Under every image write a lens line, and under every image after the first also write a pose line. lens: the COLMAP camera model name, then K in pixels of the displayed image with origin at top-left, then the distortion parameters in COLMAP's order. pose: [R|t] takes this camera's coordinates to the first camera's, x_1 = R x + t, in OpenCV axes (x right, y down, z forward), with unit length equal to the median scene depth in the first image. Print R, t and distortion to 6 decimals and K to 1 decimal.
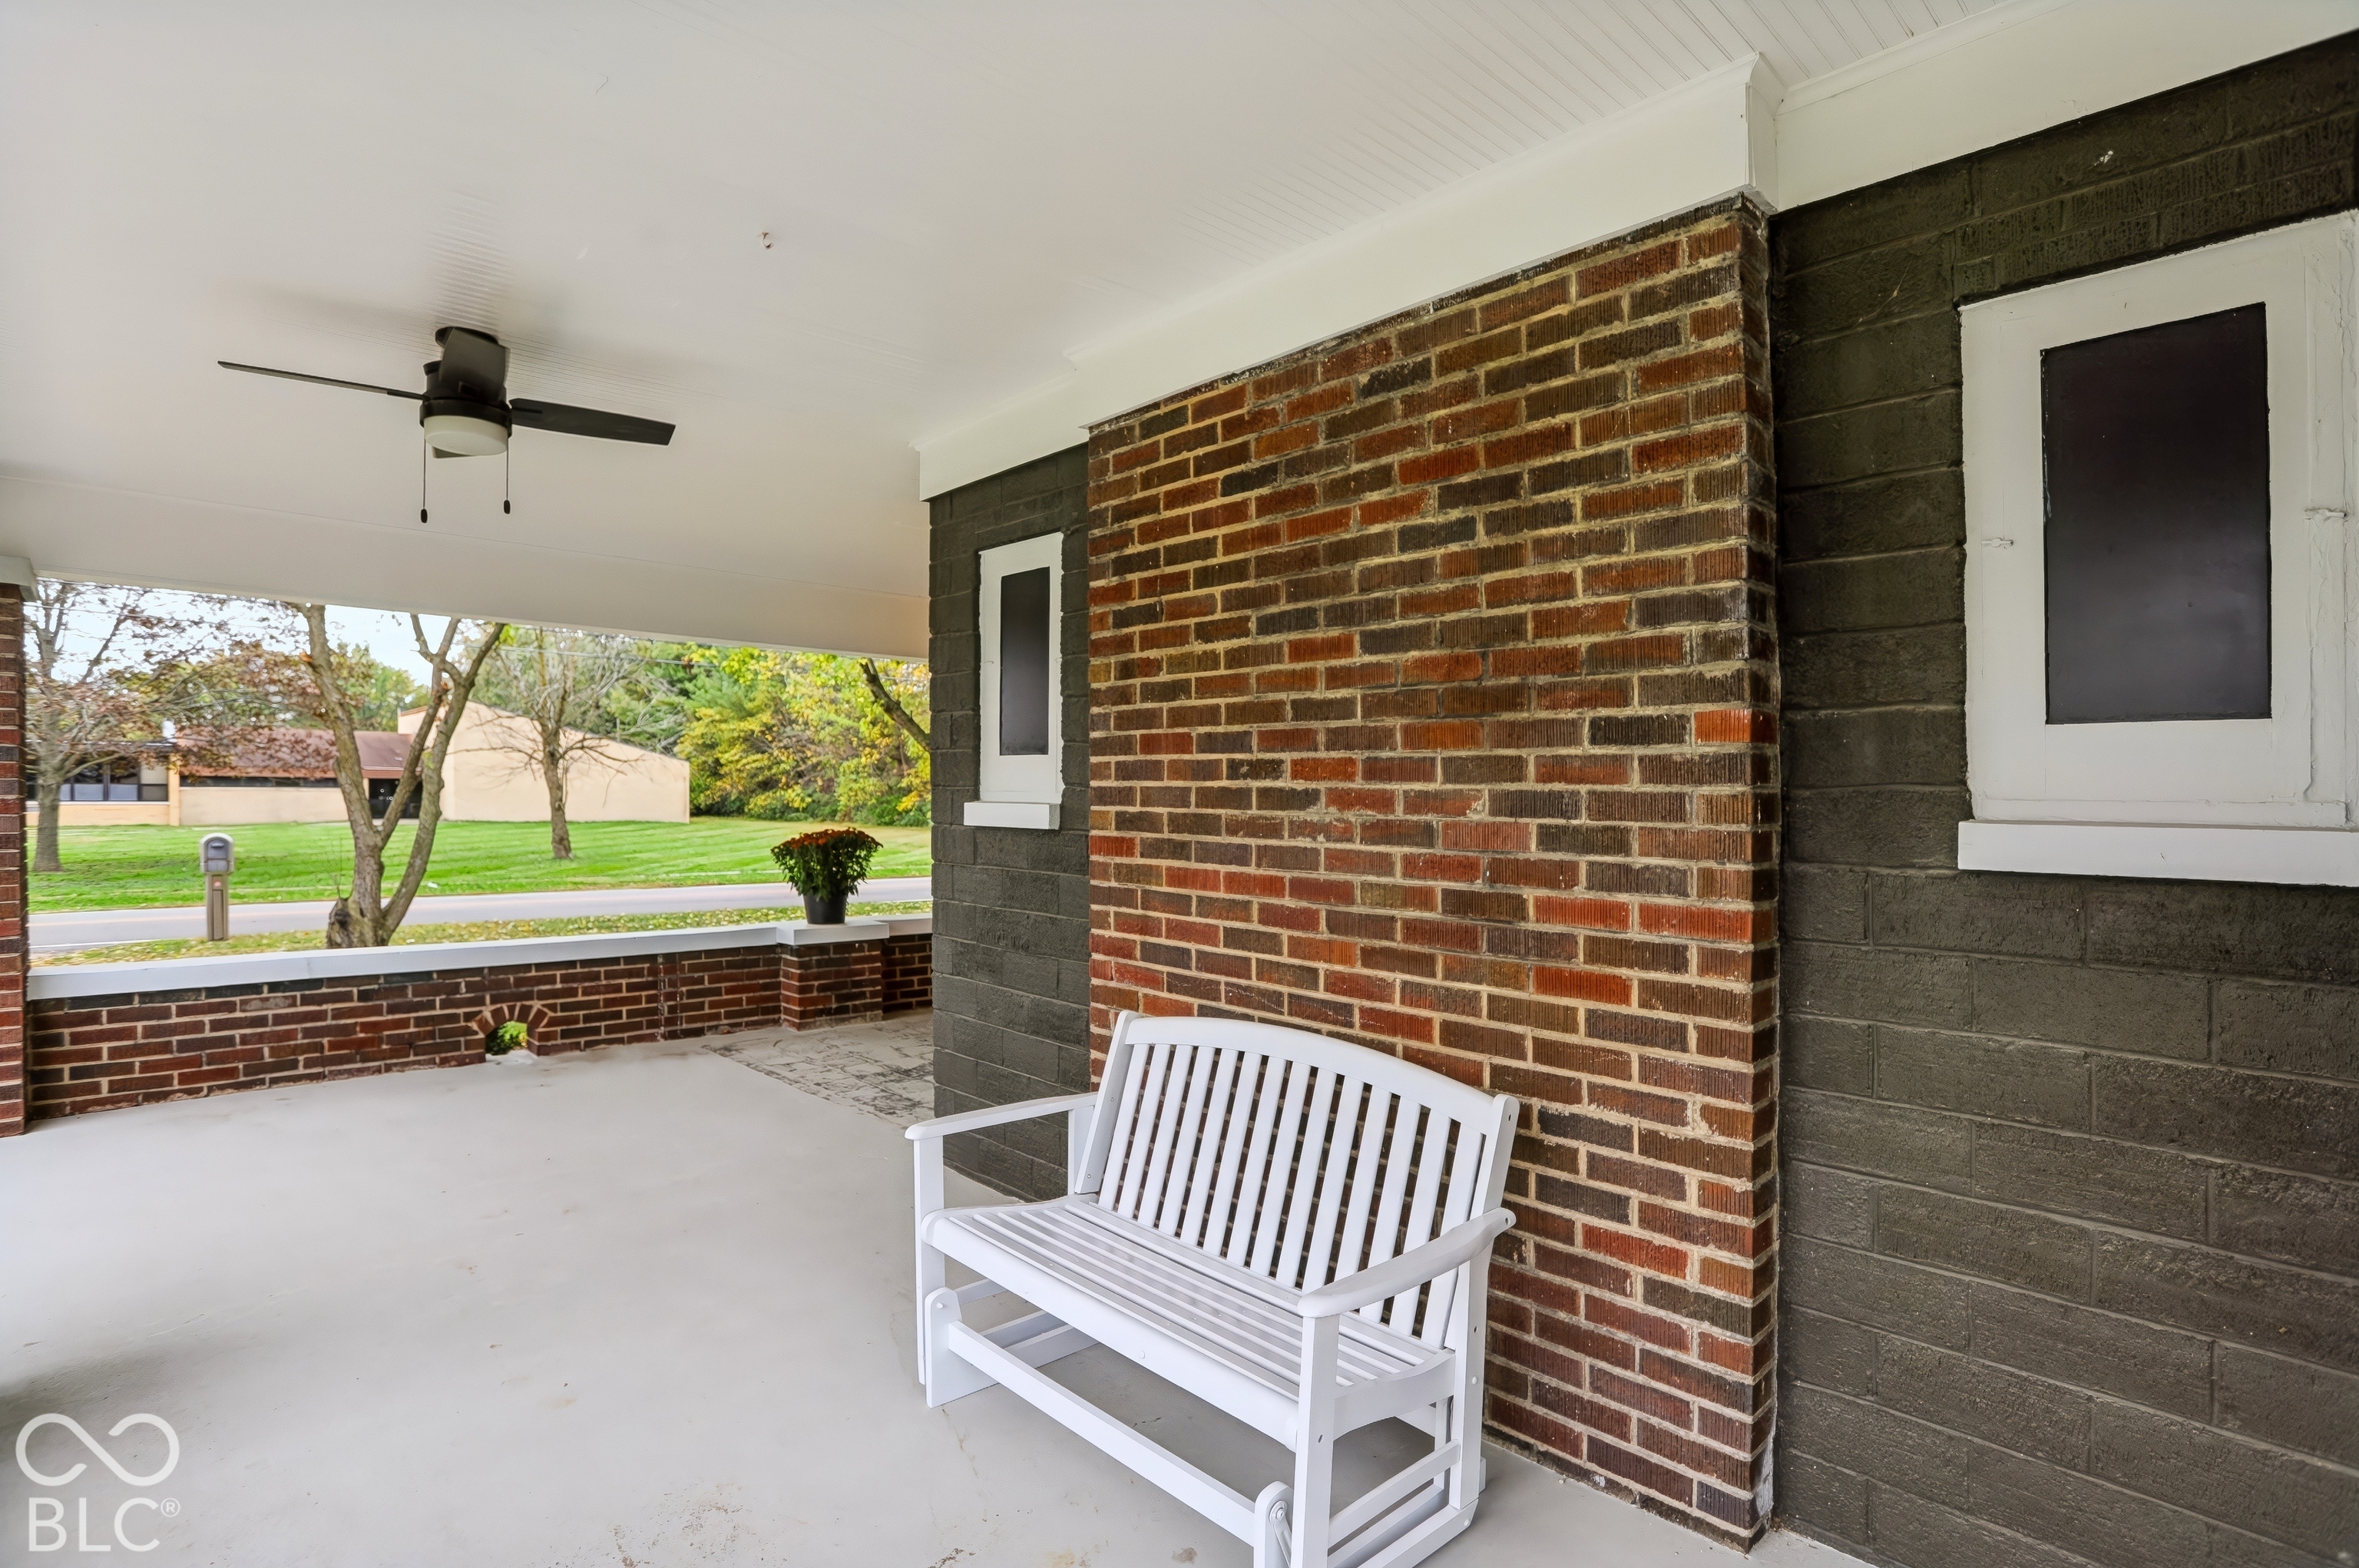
lens RADIAL K [[1155.4, 0, 1151.0], [0, 1155.4, 787.8], [0, 0, 1]] dist [-0.060606, 0.025861]
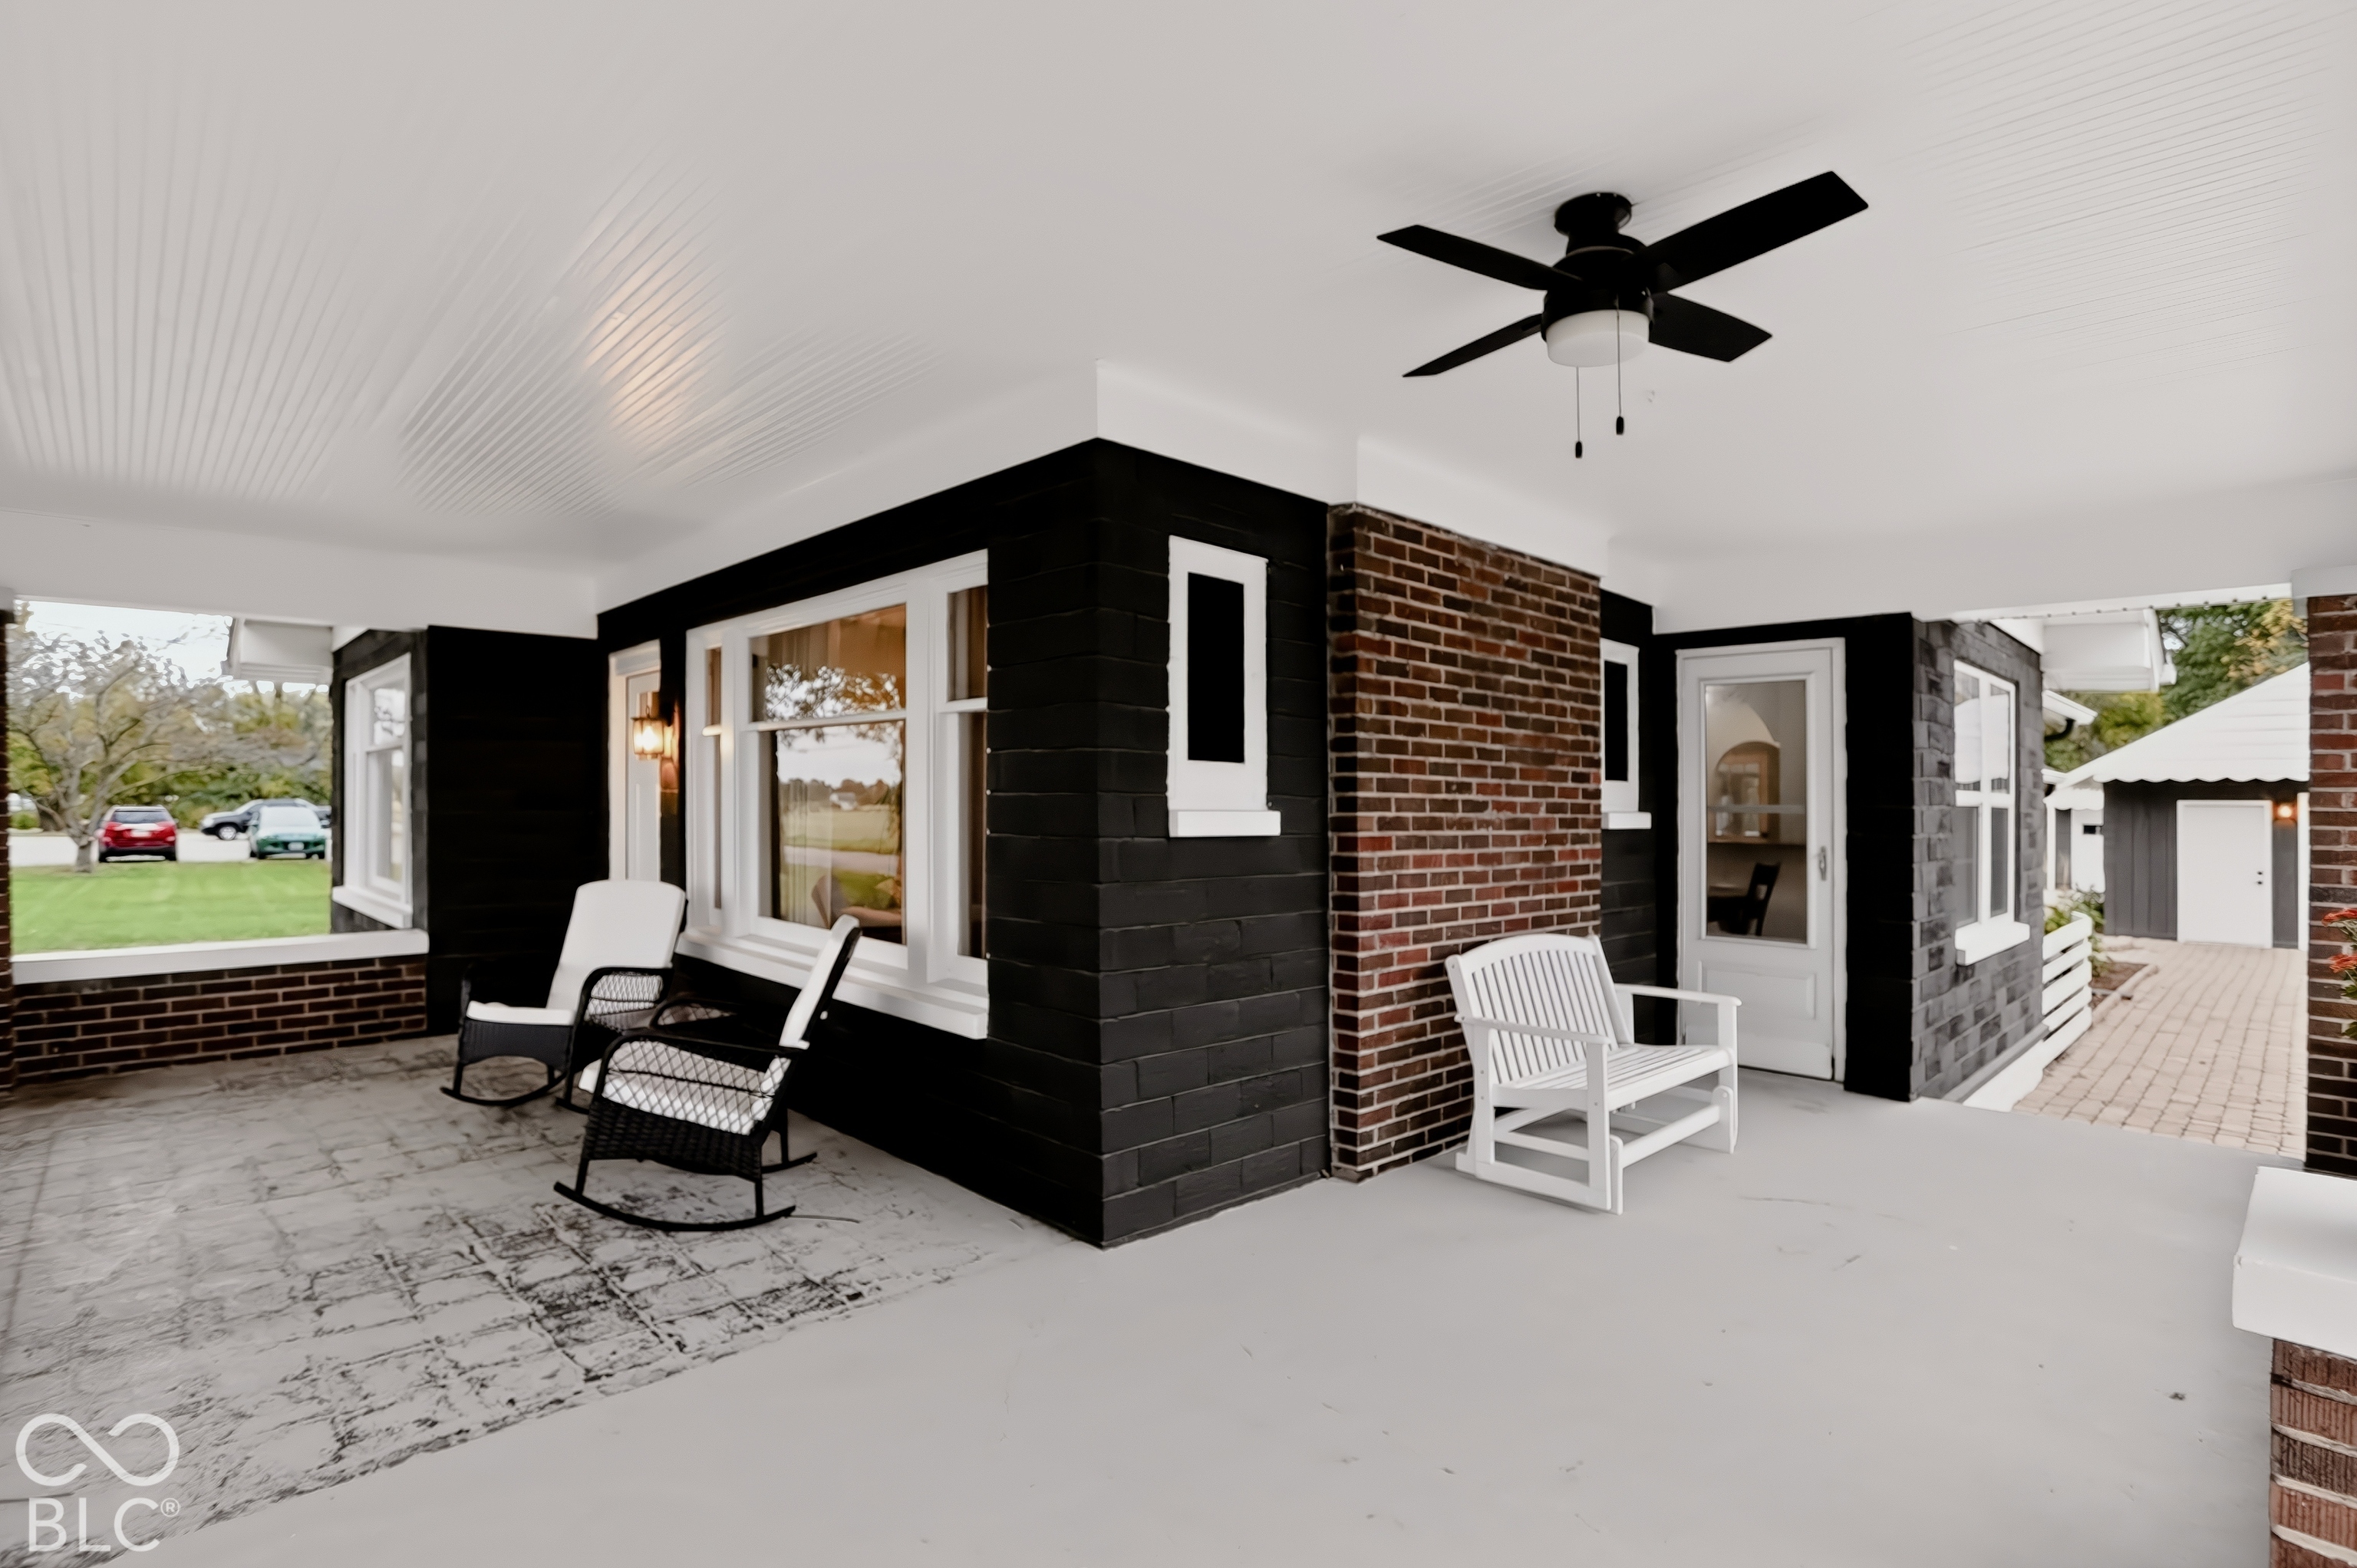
lens RADIAL K [[1122.2, 0, 1222.8], [0, 1122.2, 769.5], [0, 0, 1]] dist [-0.044309, -0.000046]
pose [[-0.031305, 0.023447, 0.999235, -1.388590], [-0.015292, 0.999597, -0.023934, 0.000860], [-0.999393, -0.016030, -0.030934, 1.323097]]
